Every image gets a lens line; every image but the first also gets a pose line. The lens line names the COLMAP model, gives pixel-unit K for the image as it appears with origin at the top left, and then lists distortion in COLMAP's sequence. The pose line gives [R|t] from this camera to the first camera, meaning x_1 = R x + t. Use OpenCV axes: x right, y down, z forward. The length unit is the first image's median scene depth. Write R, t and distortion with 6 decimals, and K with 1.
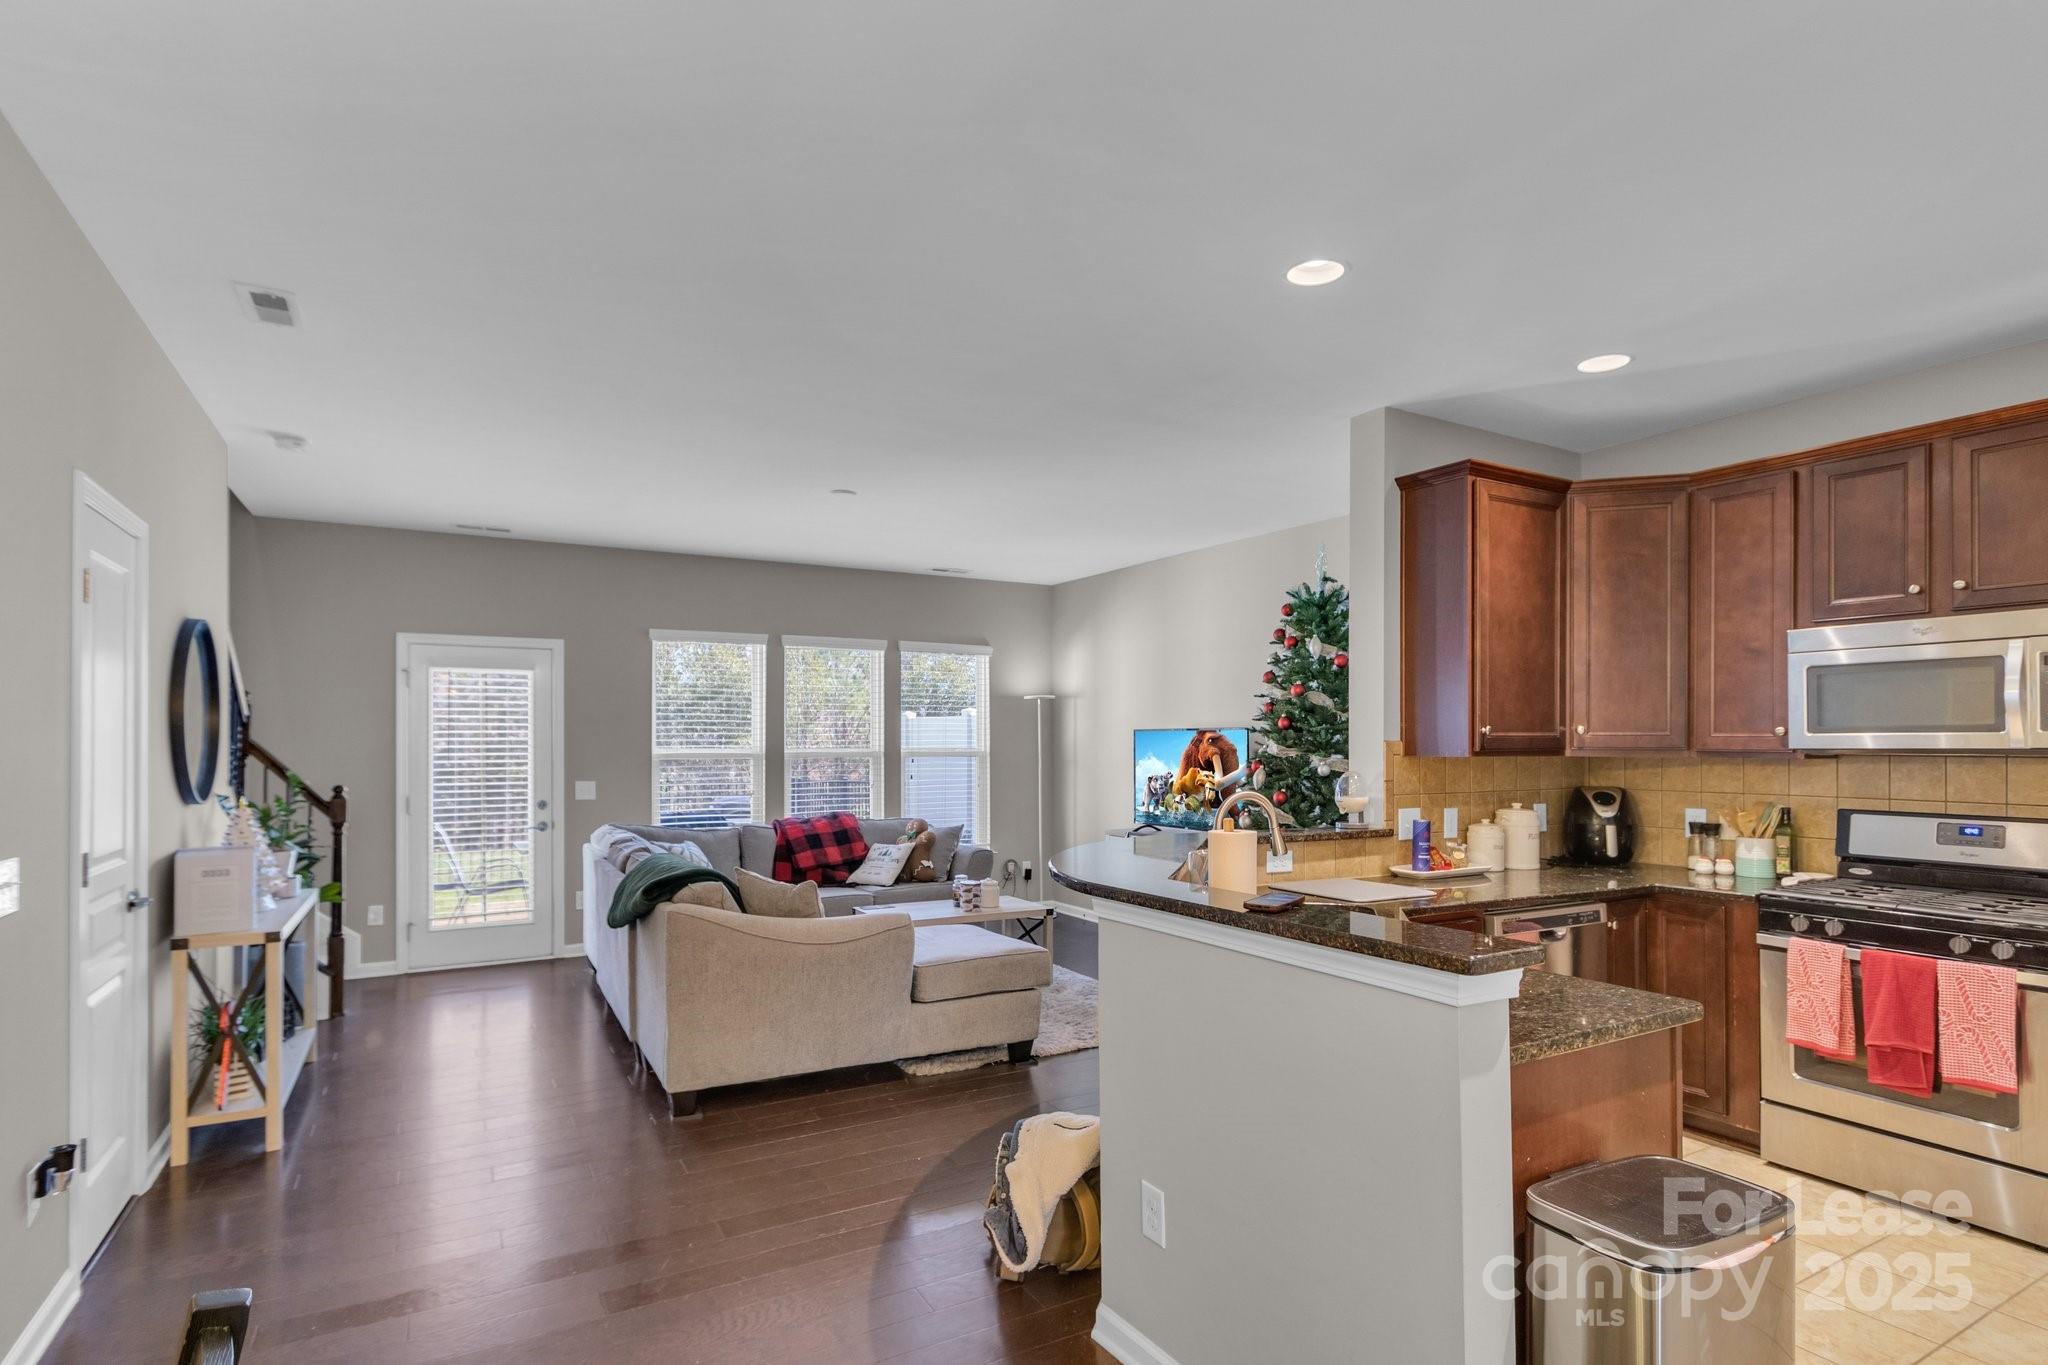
lens RADIAL K [[1028.0, 0, 1017.2], [0, 1028.0, 733.2], [0, 0, 1]] dist [0.003854, -0.001605]
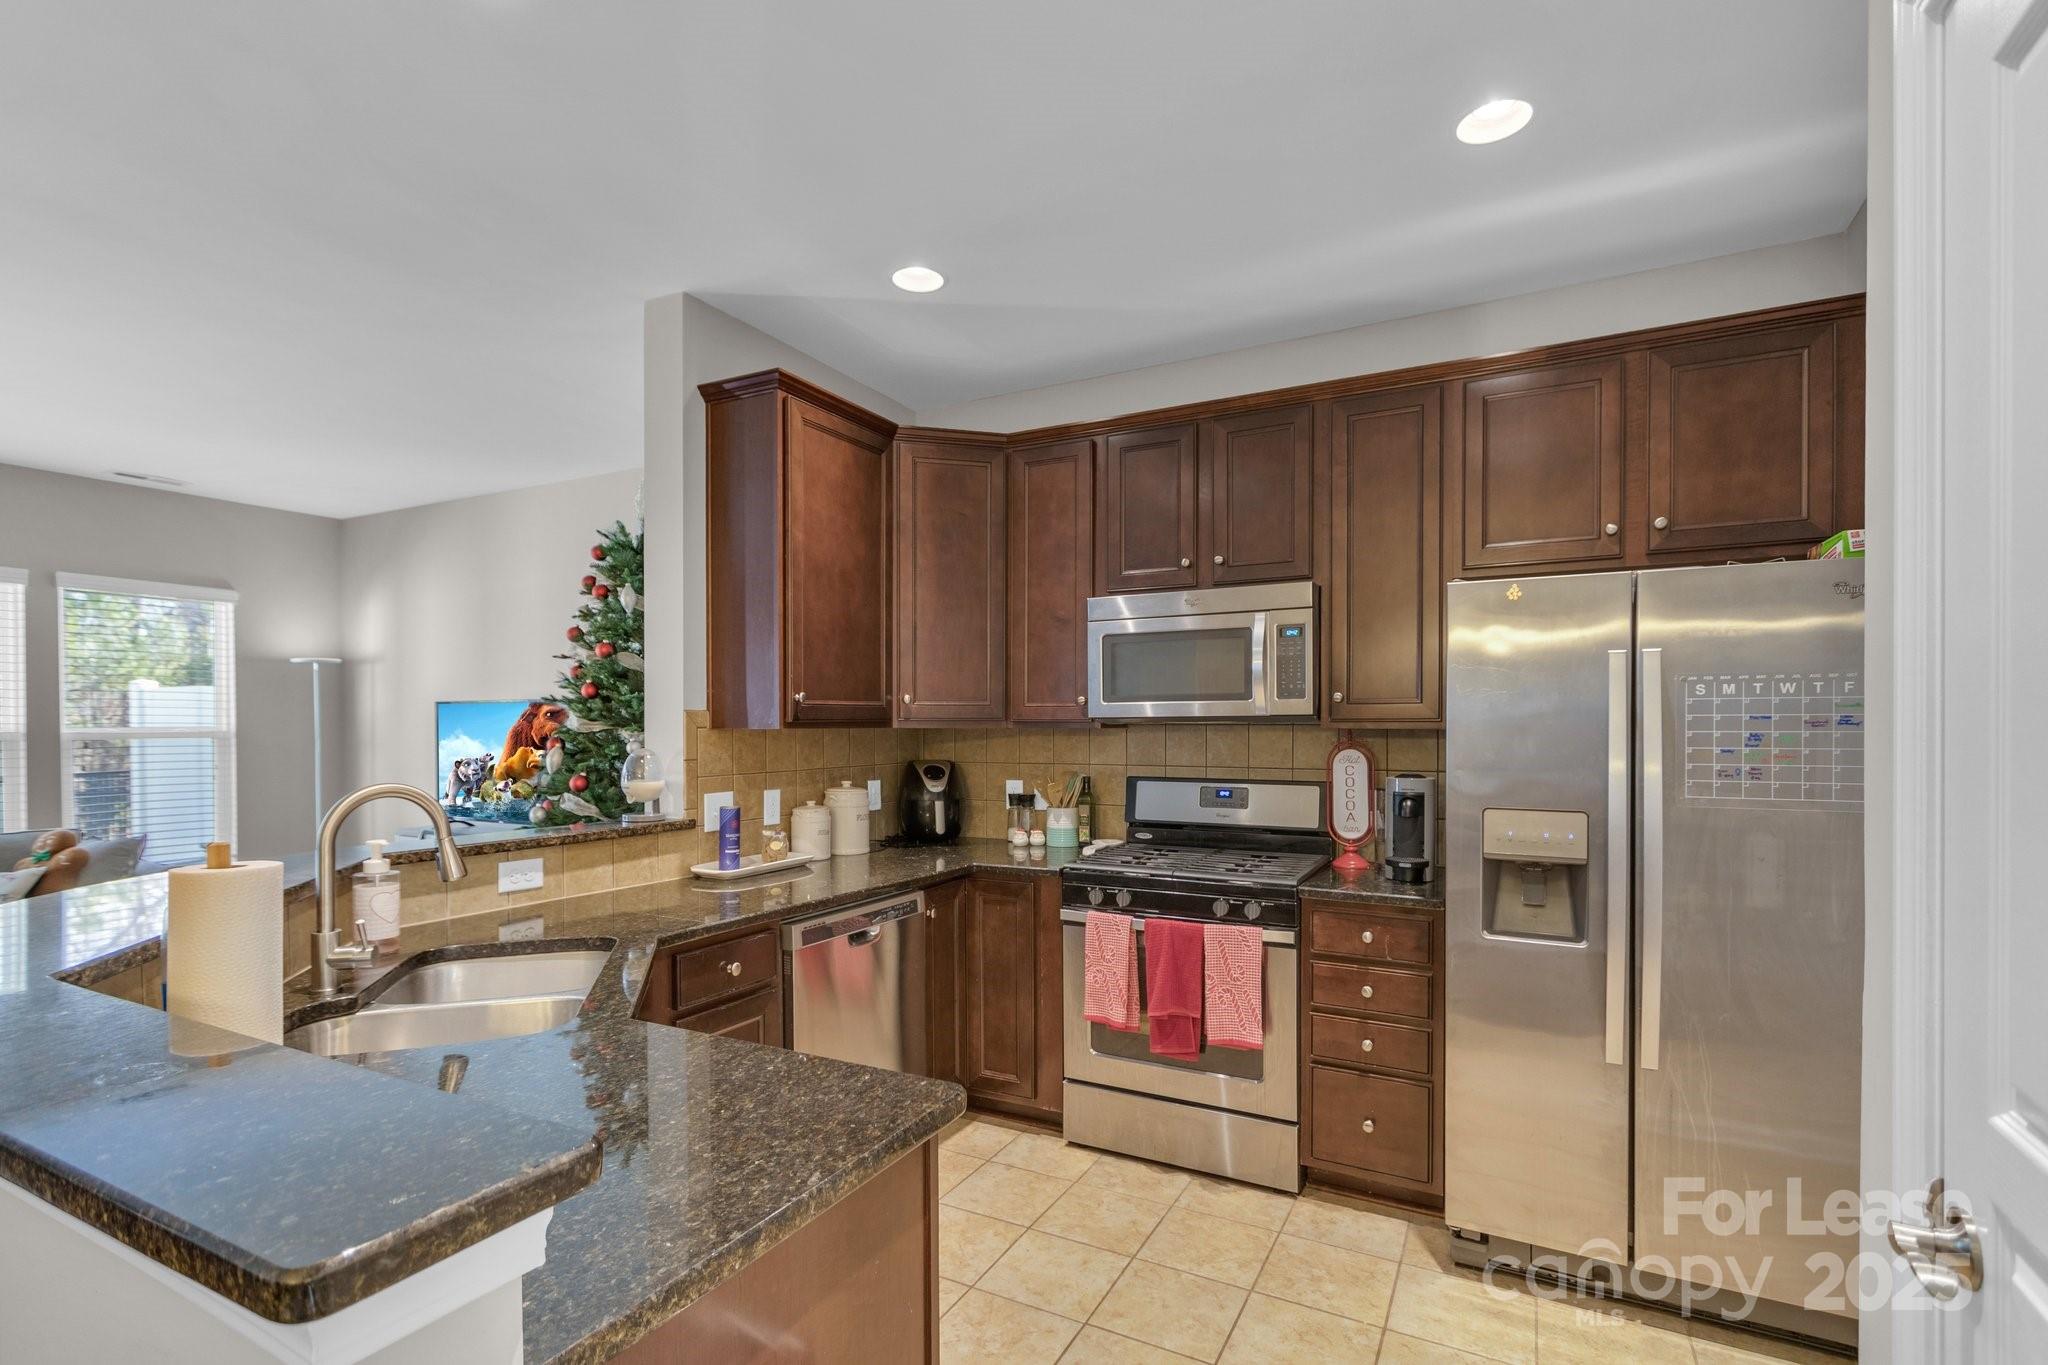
lens RADIAL K [[953.6, 0, 1016.2], [0, 953.6, 725.7], [0, 0, 1]] dist [0.002969, 0.000036]
pose [[0.848840, -0.005520, 0.528620, 0.185339], [-0.000877, 0.999929, 0.011850, 0.010556], [-0.528649, -0.010522, 0.848776, 0.232407]]
